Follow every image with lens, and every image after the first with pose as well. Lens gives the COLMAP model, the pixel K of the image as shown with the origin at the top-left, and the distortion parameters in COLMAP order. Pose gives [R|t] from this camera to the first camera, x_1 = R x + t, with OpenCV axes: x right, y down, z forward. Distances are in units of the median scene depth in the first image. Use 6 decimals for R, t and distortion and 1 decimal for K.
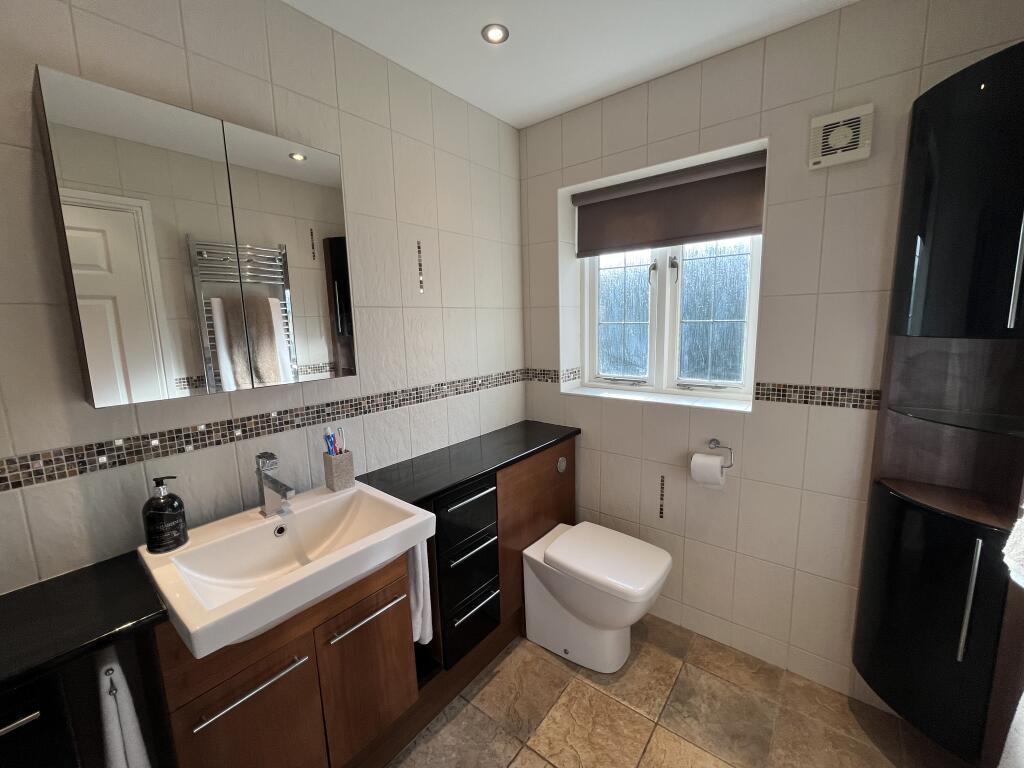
lens RADIAL K [[413.2, 0, 512.0], [0, 413.2, 383.4], [0, 0, 1]] dist [-0.004252, -0.000351]
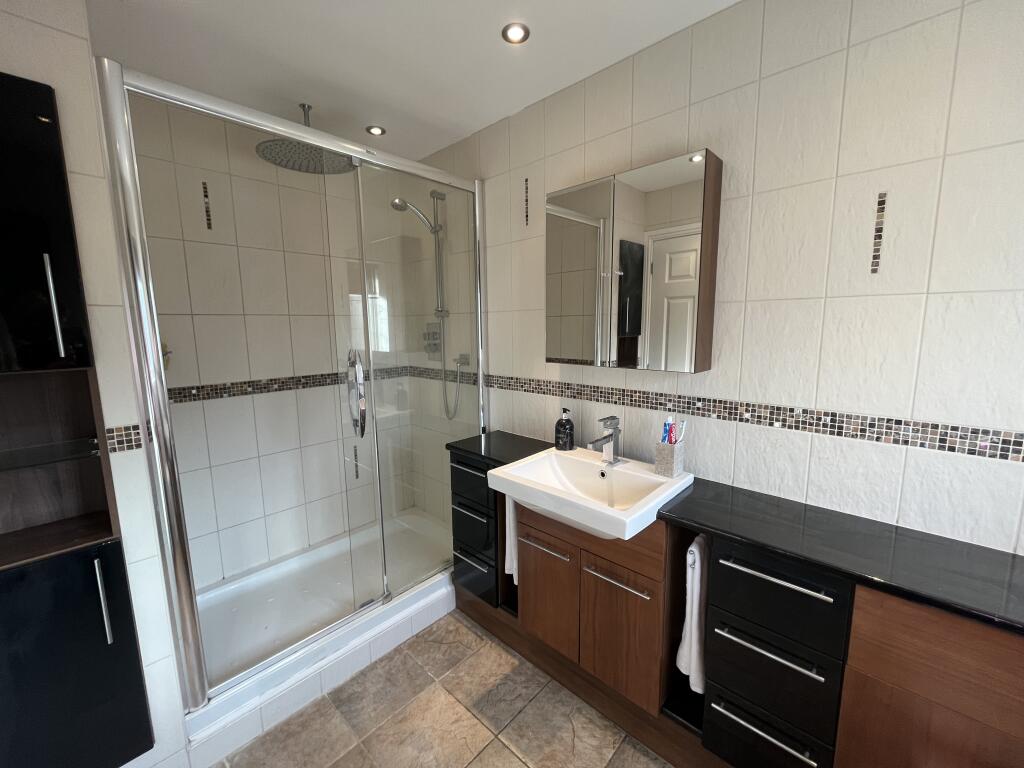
lens RADIAL K [[413.2, 0, 514.4], [0, 413.2, 382.0], [0, 0, 1]] dist [-0.004252, -0.000351]
pose [[-0.088227, 0.164623, -0.982403, 0.605813], [-0.134290, 0.975279, 0.175489, -0.110558], [0.987007, 0.147410, -0.063939, 0.621866]]
